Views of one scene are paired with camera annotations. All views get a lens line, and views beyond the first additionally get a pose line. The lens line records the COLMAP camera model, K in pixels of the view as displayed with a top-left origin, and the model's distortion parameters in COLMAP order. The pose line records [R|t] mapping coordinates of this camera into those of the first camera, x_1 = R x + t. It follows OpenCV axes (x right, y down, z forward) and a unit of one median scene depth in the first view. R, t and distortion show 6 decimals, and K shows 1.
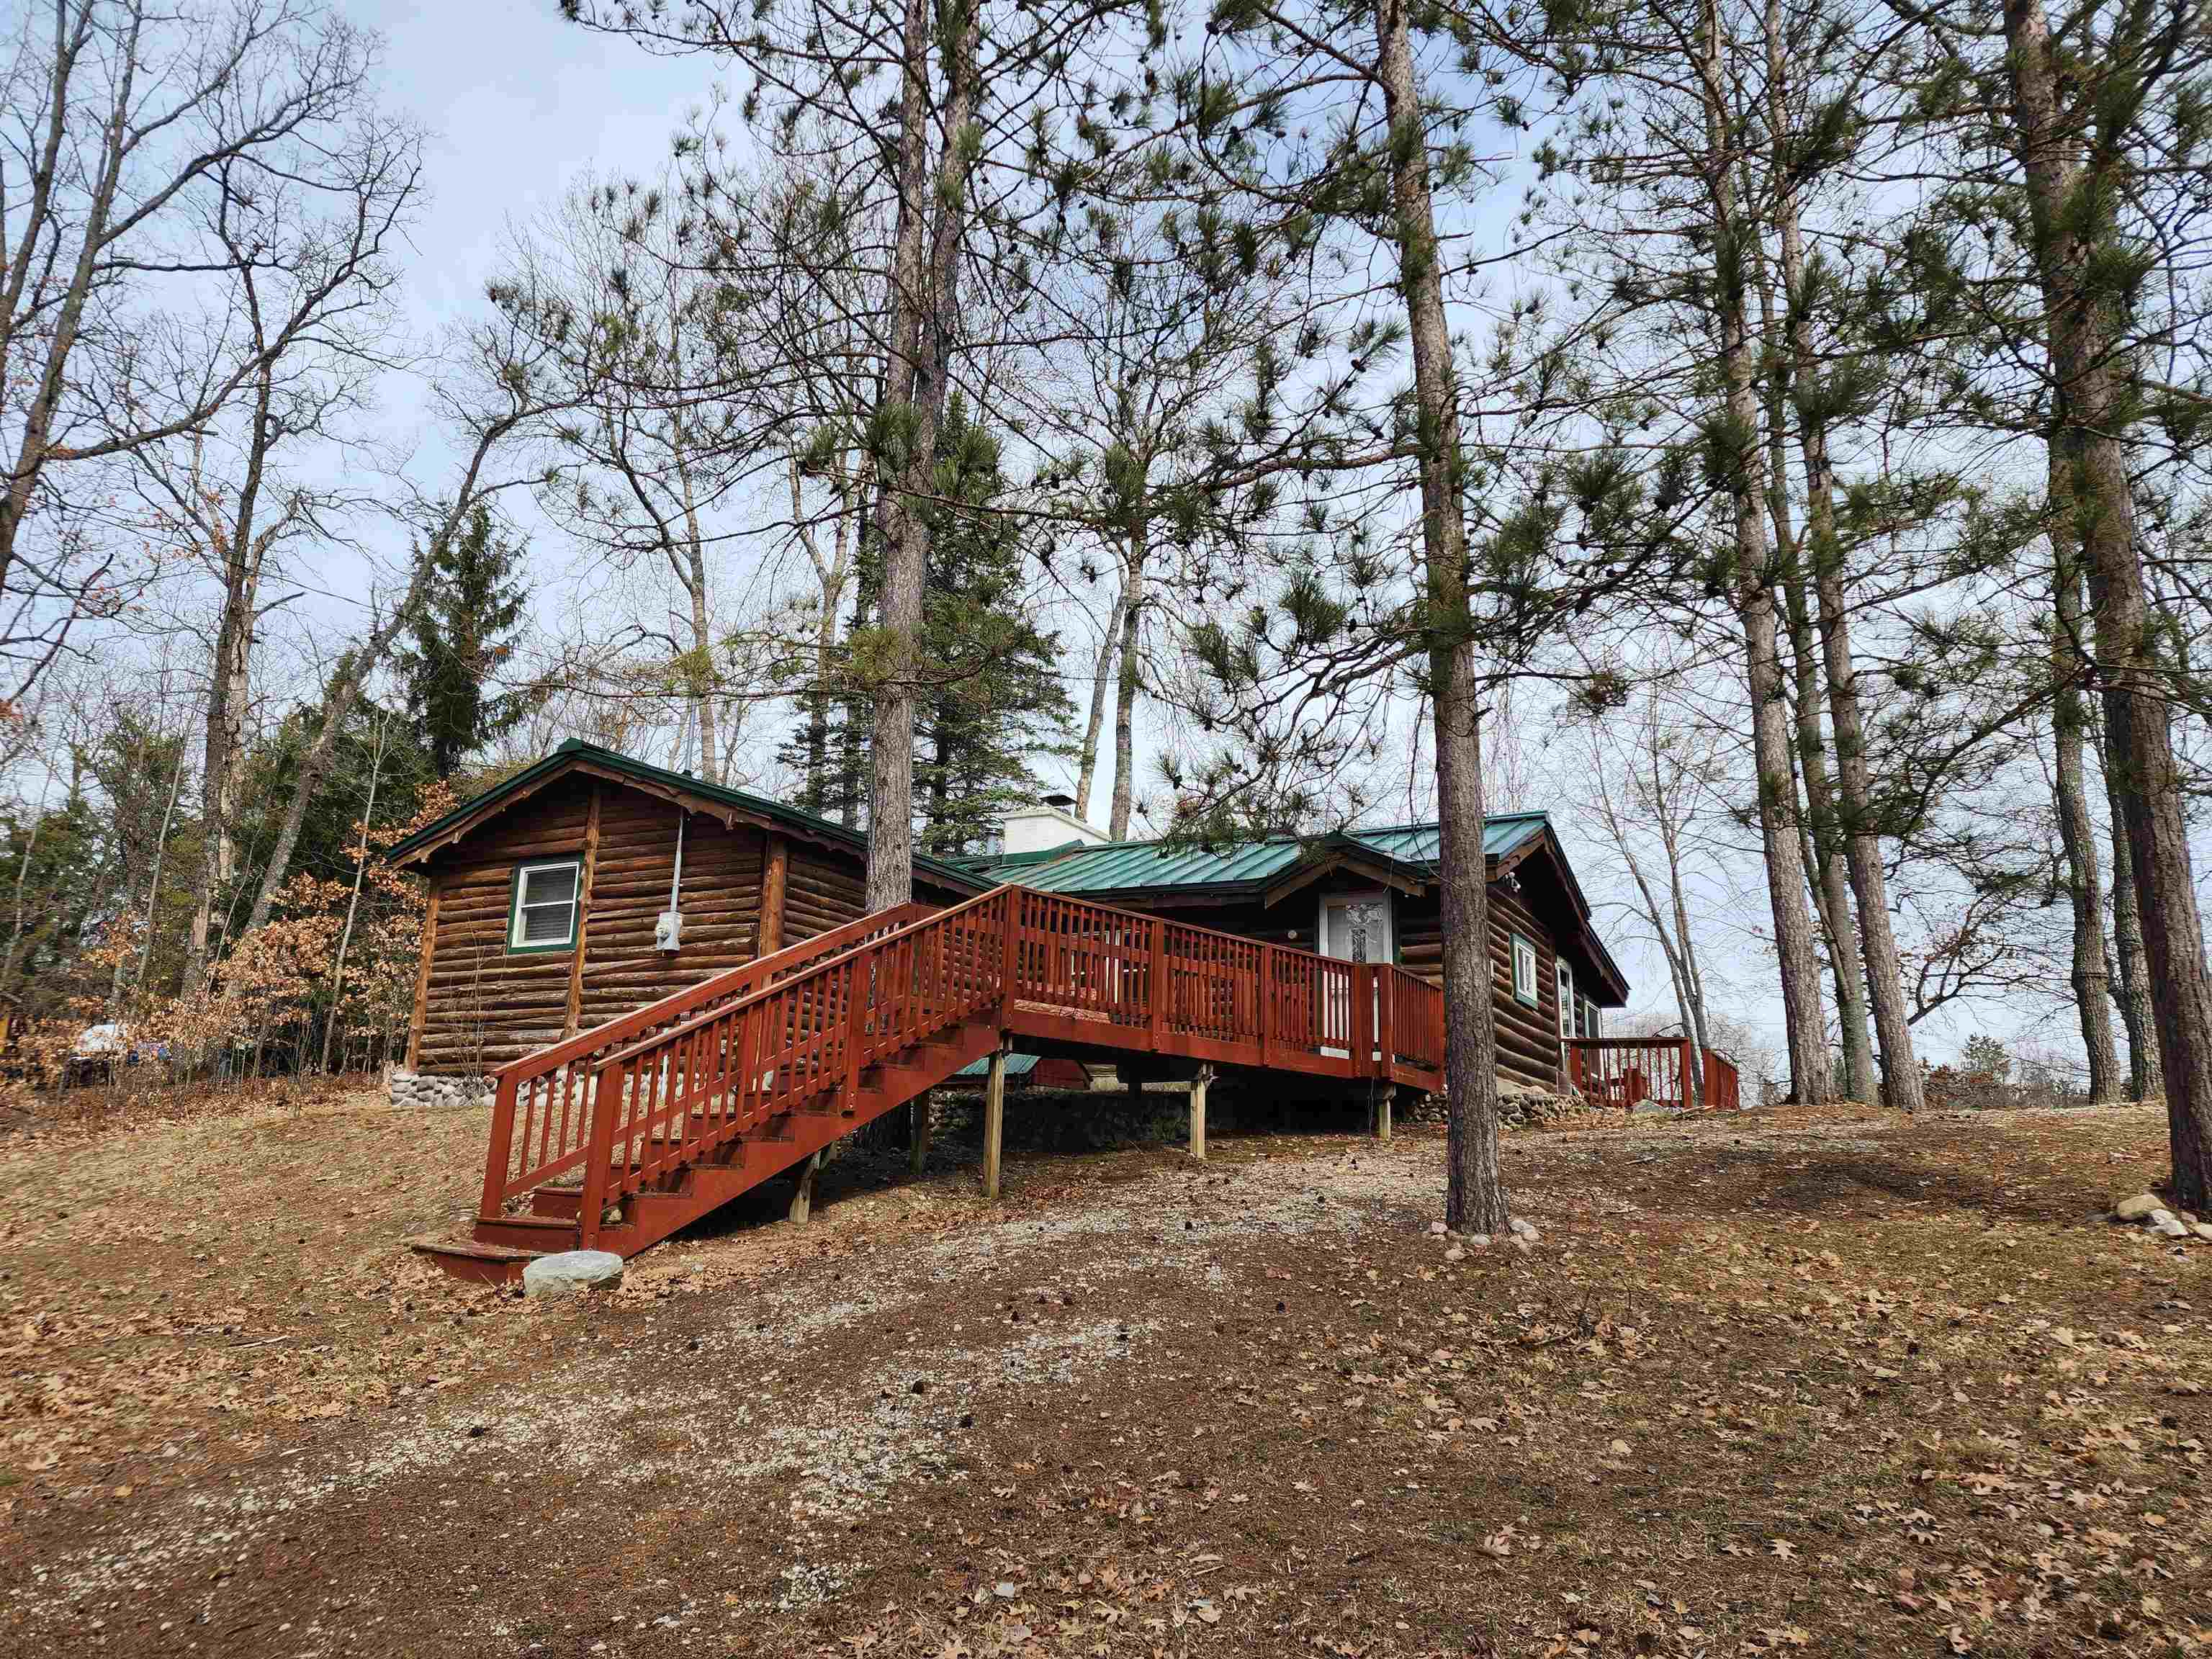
lens RADIAL K [[1466.2, 0, 1109.1], [0, 1466.2, 824.9], [0, 0, 1]] dist [0.078069, -0.066081]
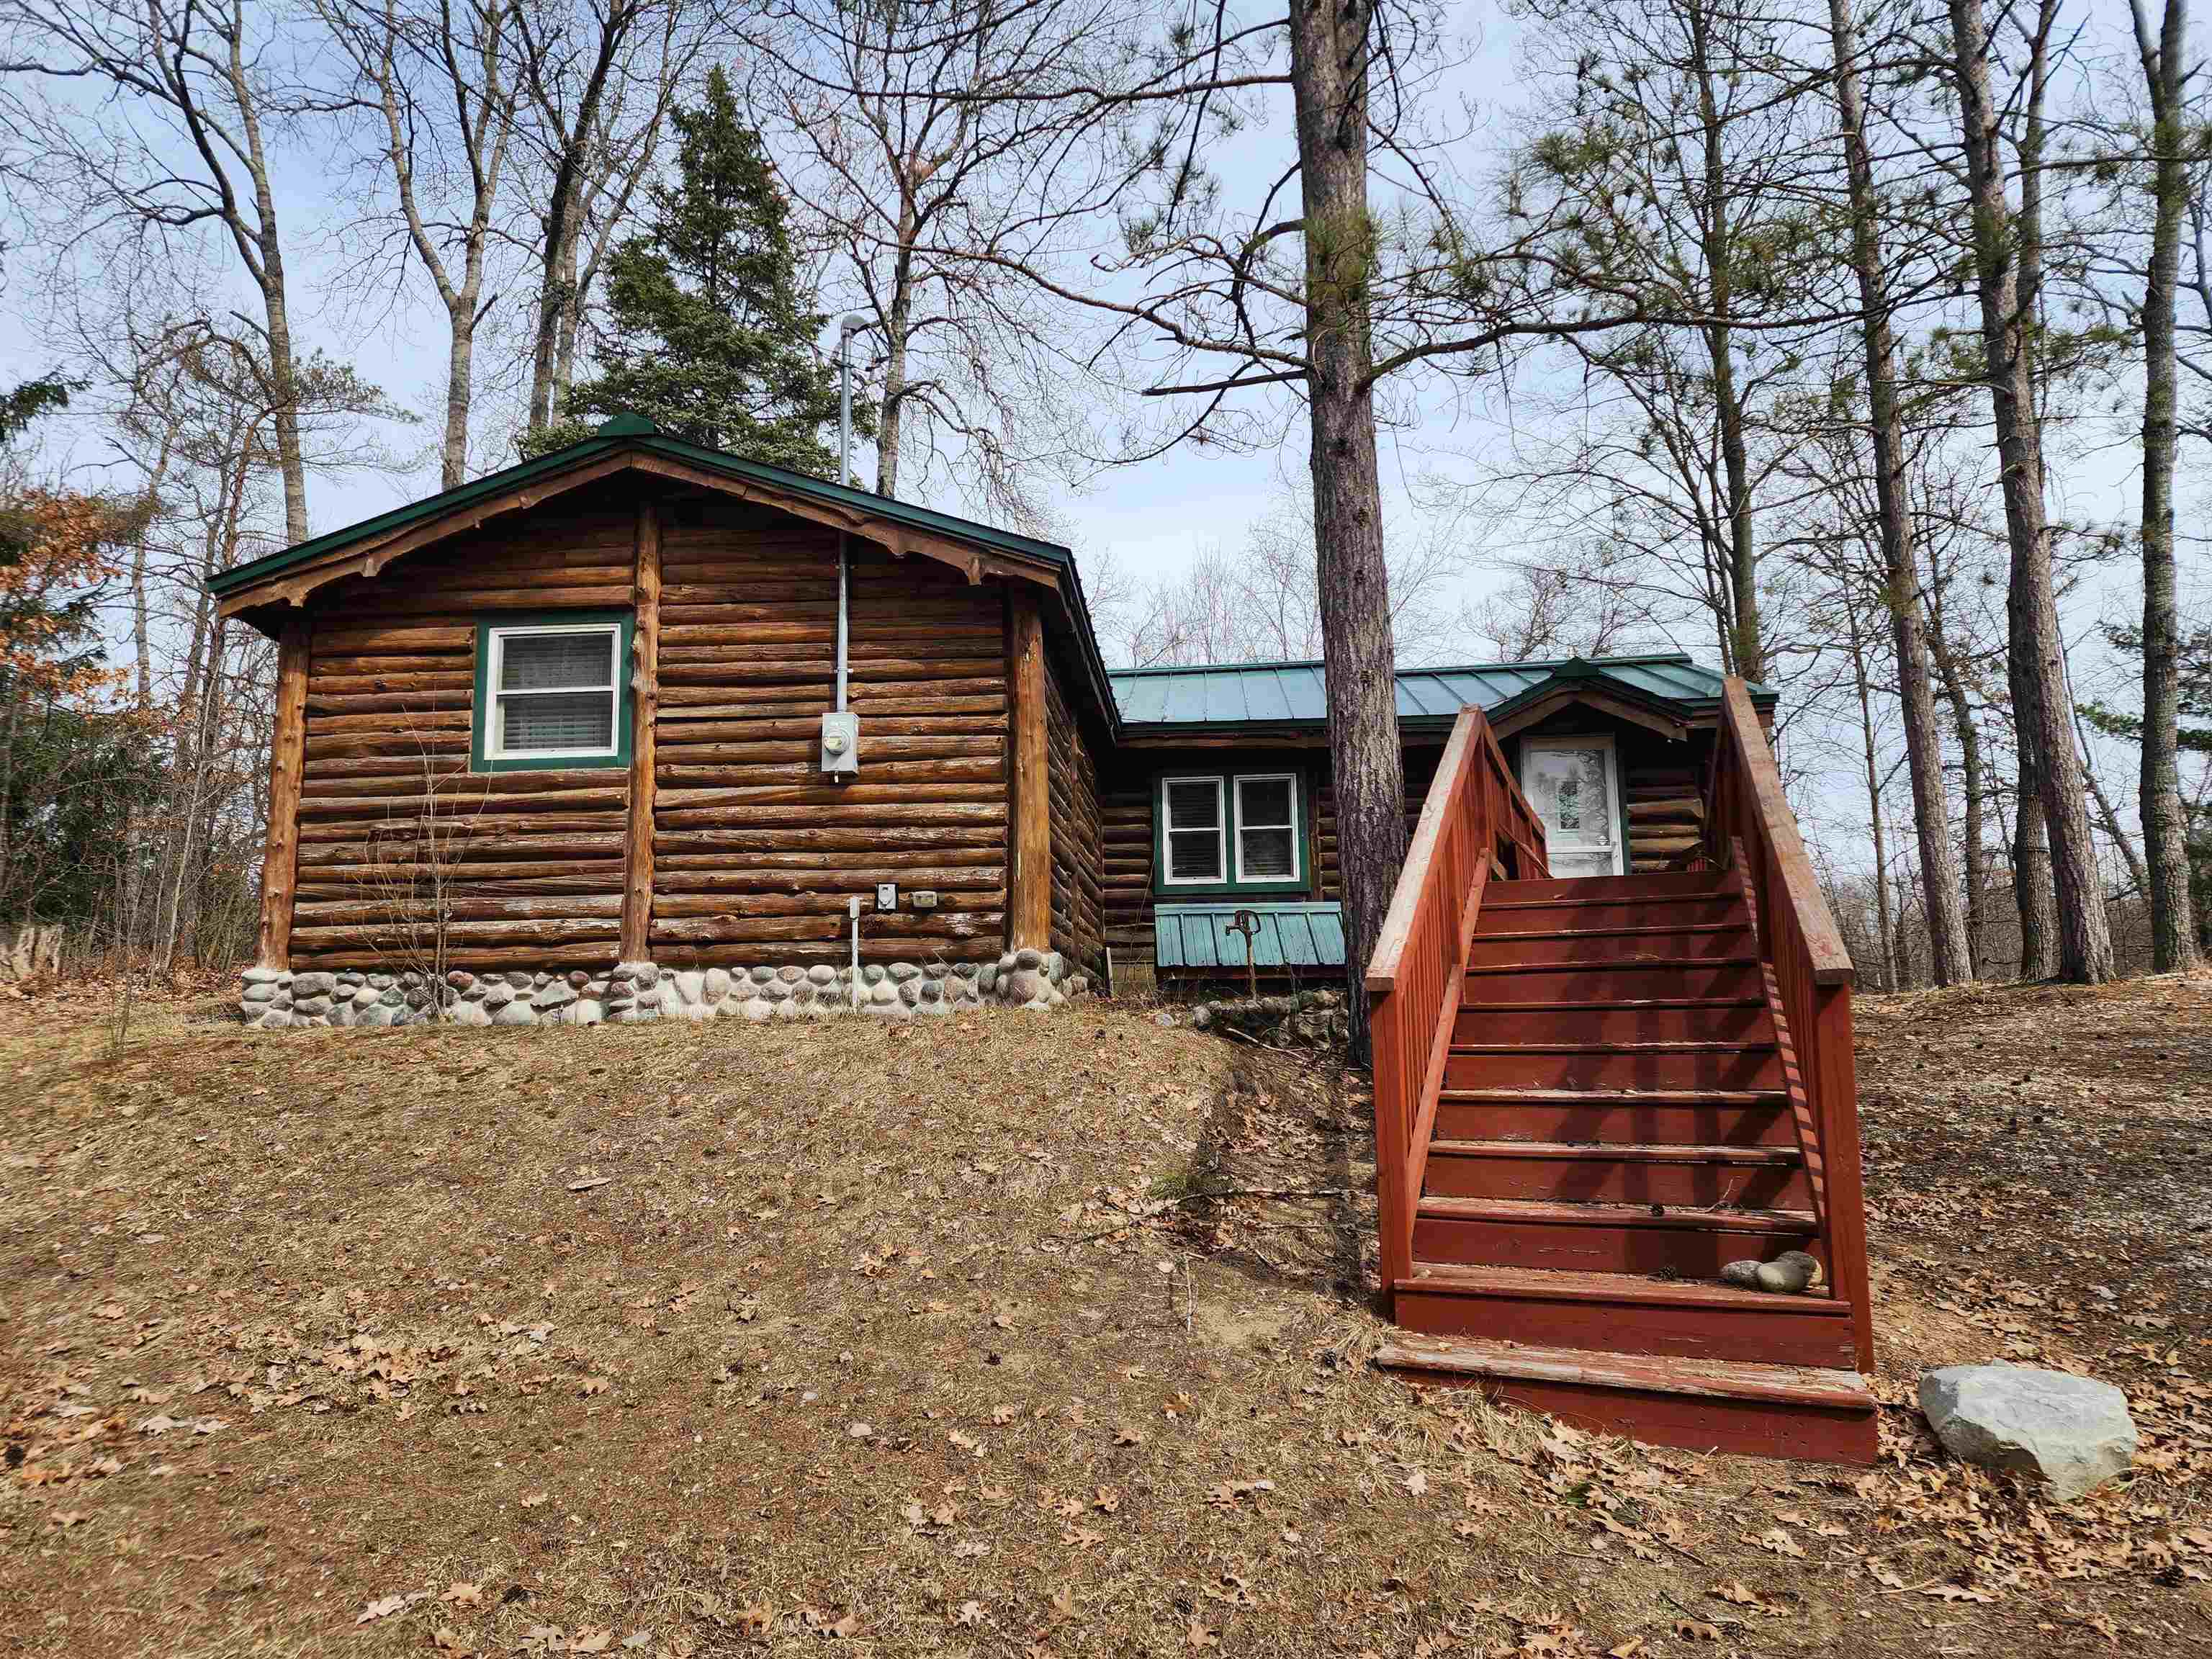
lens RADIAL K [[1466.2, 0, 1108.0], [0, 1466.2, 833.9], [0, 0, 1]] dist [0.078069, -0.066081]
pose [[0.924699, 0.020537, 0.380145, -0.401219], [-0.056298, 0.994942, 0.083193, 0.048772], [-0.376514, -0.098330, 0.921178, 0.352545]]
